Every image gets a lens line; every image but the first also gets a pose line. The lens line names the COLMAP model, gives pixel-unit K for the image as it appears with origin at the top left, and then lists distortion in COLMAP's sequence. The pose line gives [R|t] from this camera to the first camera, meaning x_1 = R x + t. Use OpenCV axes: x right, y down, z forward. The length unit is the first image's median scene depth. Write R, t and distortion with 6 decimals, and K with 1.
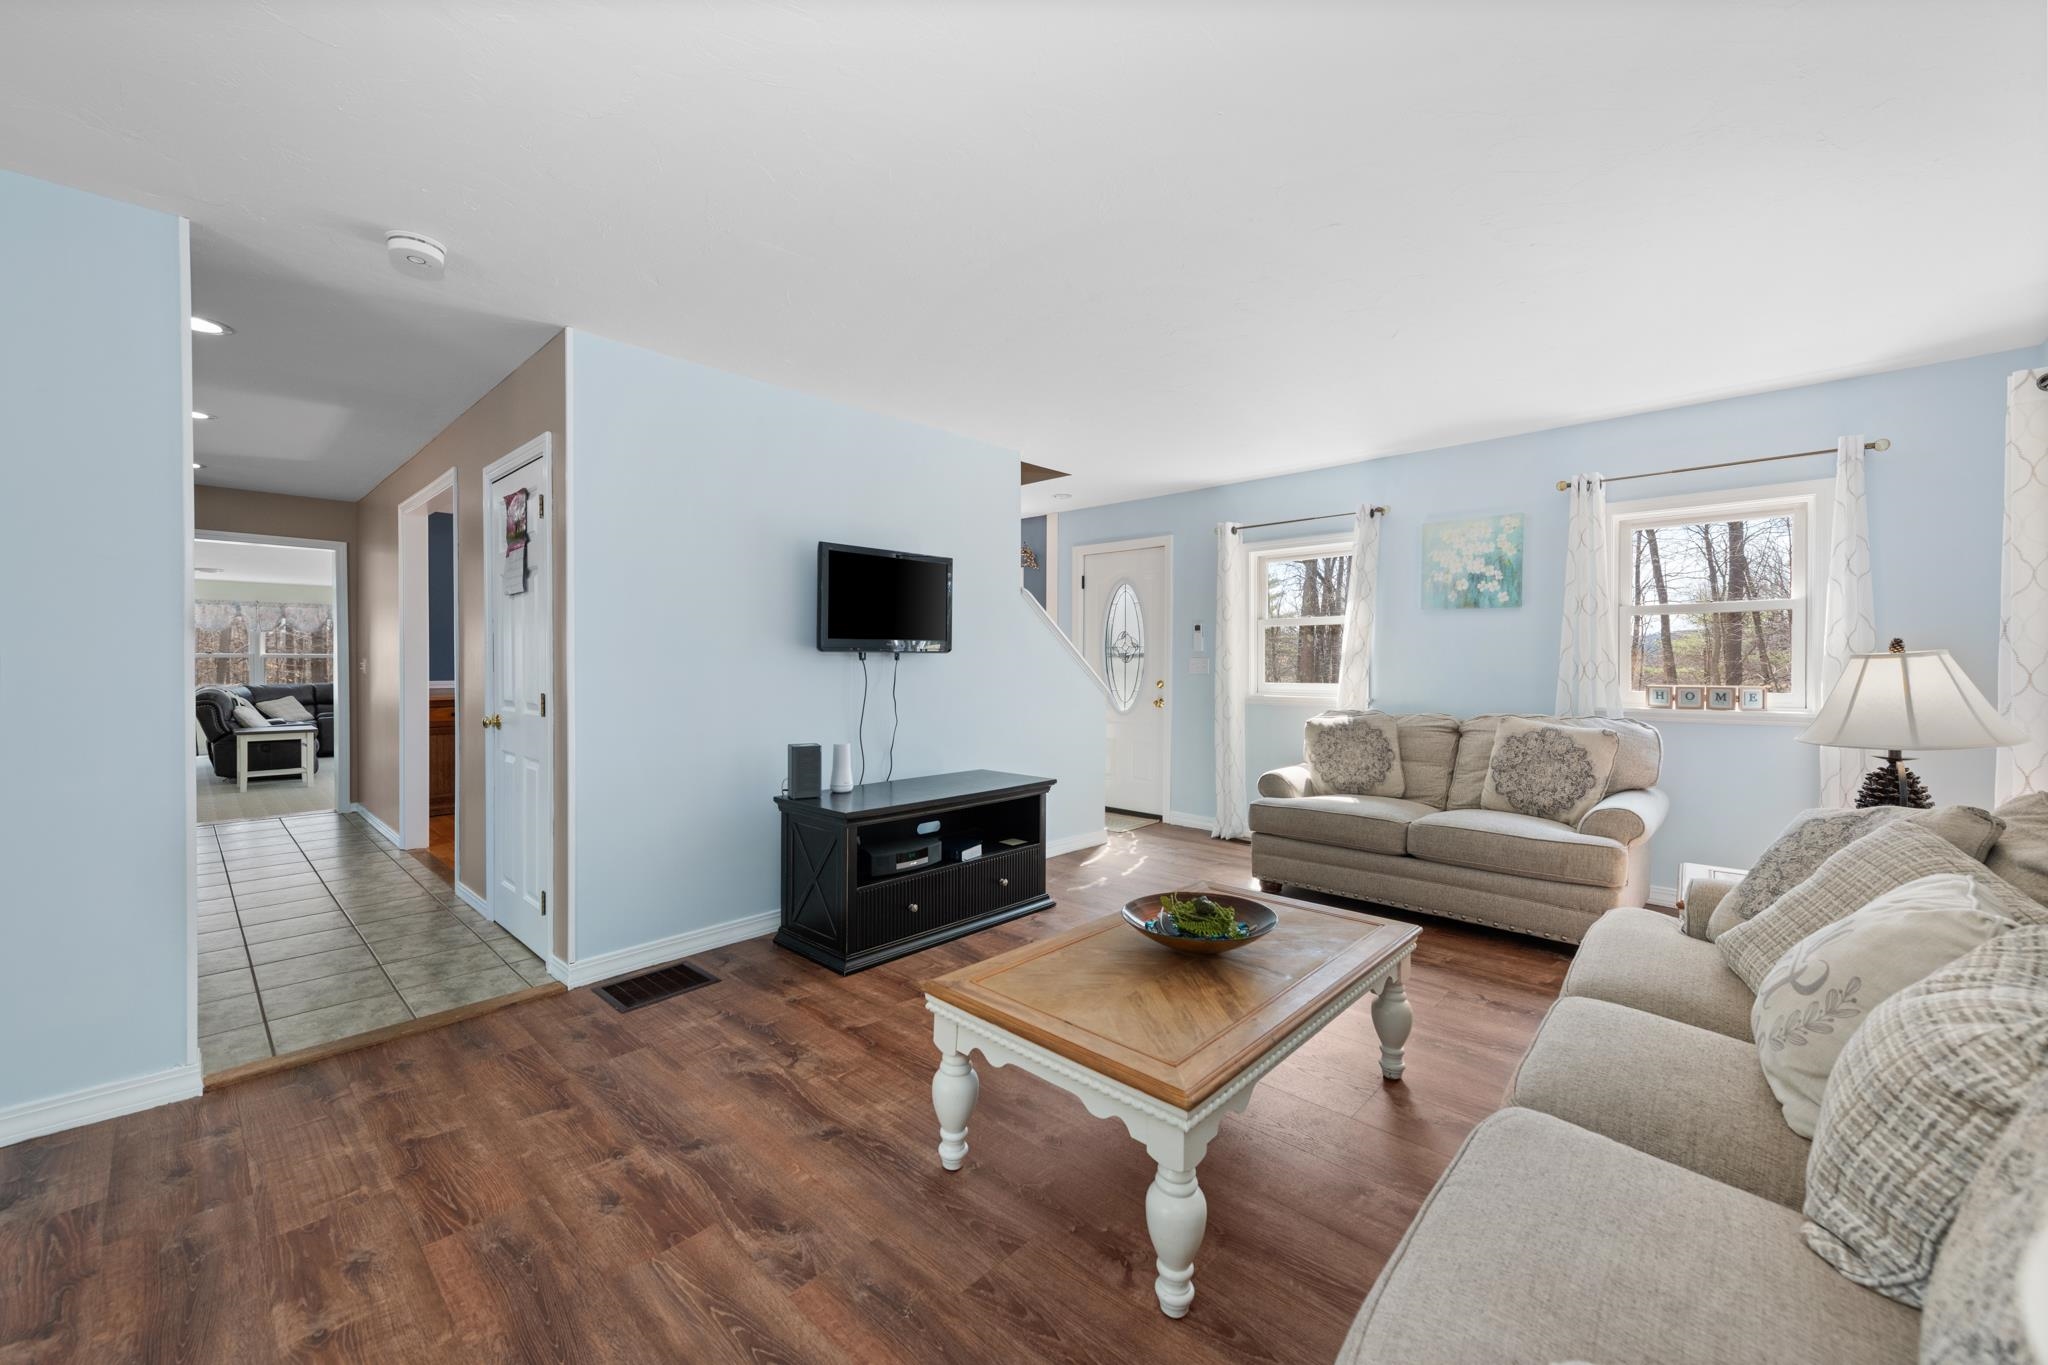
lens RADIAL K [[798.2, 0, 1037.5], [0, 798.2, 675.7], [0, 0, 1]] dist [0.006771, -0.000125]
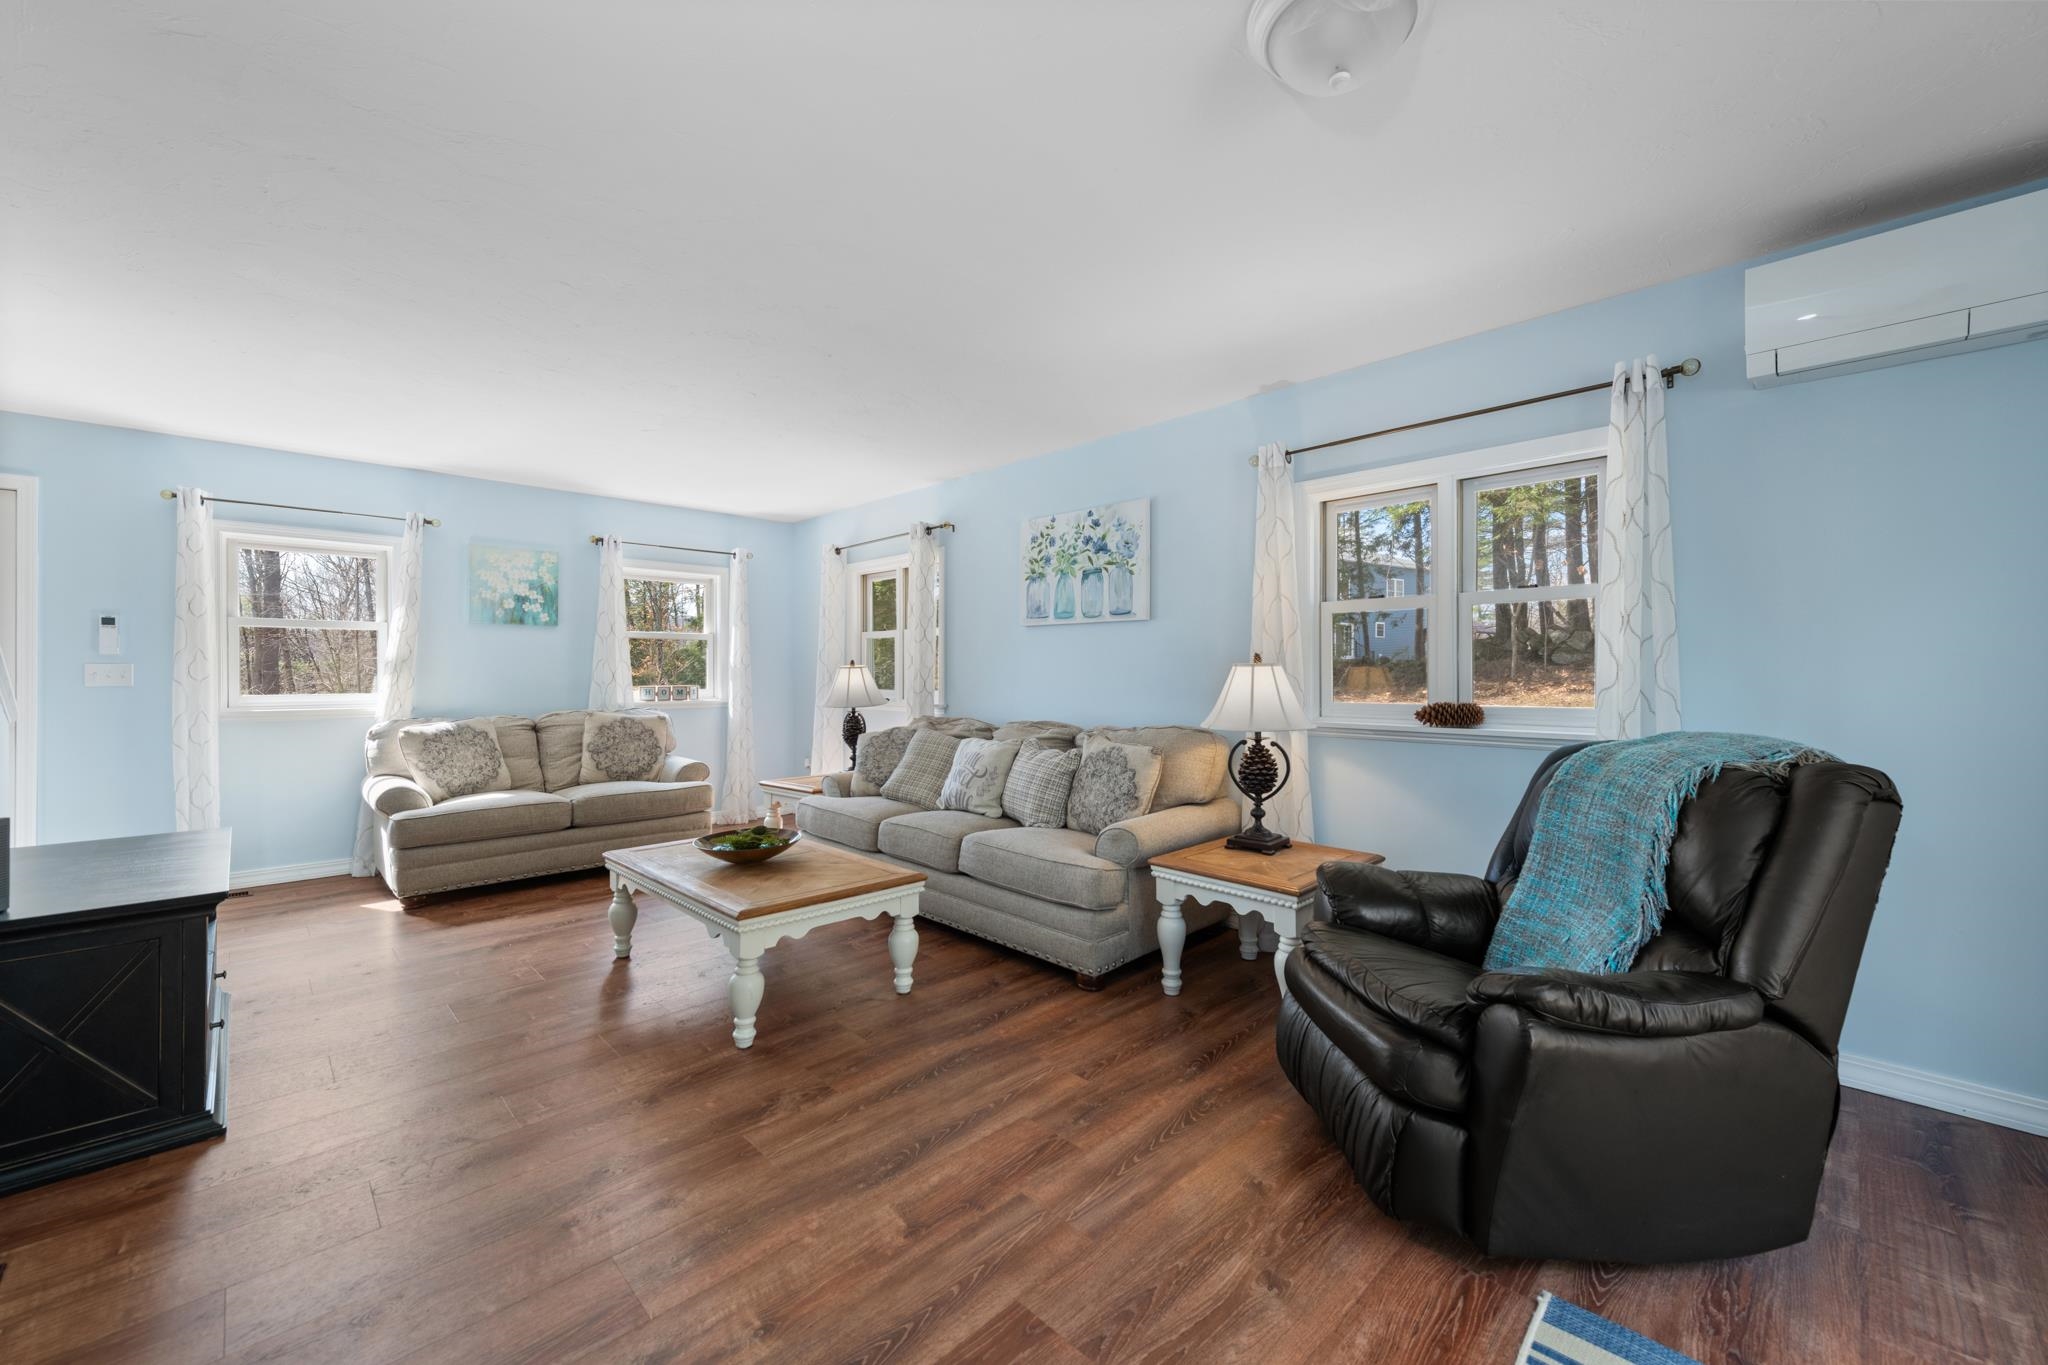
lens RADIAL K [[798.2, 0, 1038.7], [0, 798.2, 675.3], [0, 0, 1]] dist [0.006771, -0.000125]
pose [[0.031950, -0.004836, 0.999478, -0.630569], [0.016838, 0.999849, 0.004300, -0.001652], [-0.999348, 0.016691, 0.032026, 0.202362]]
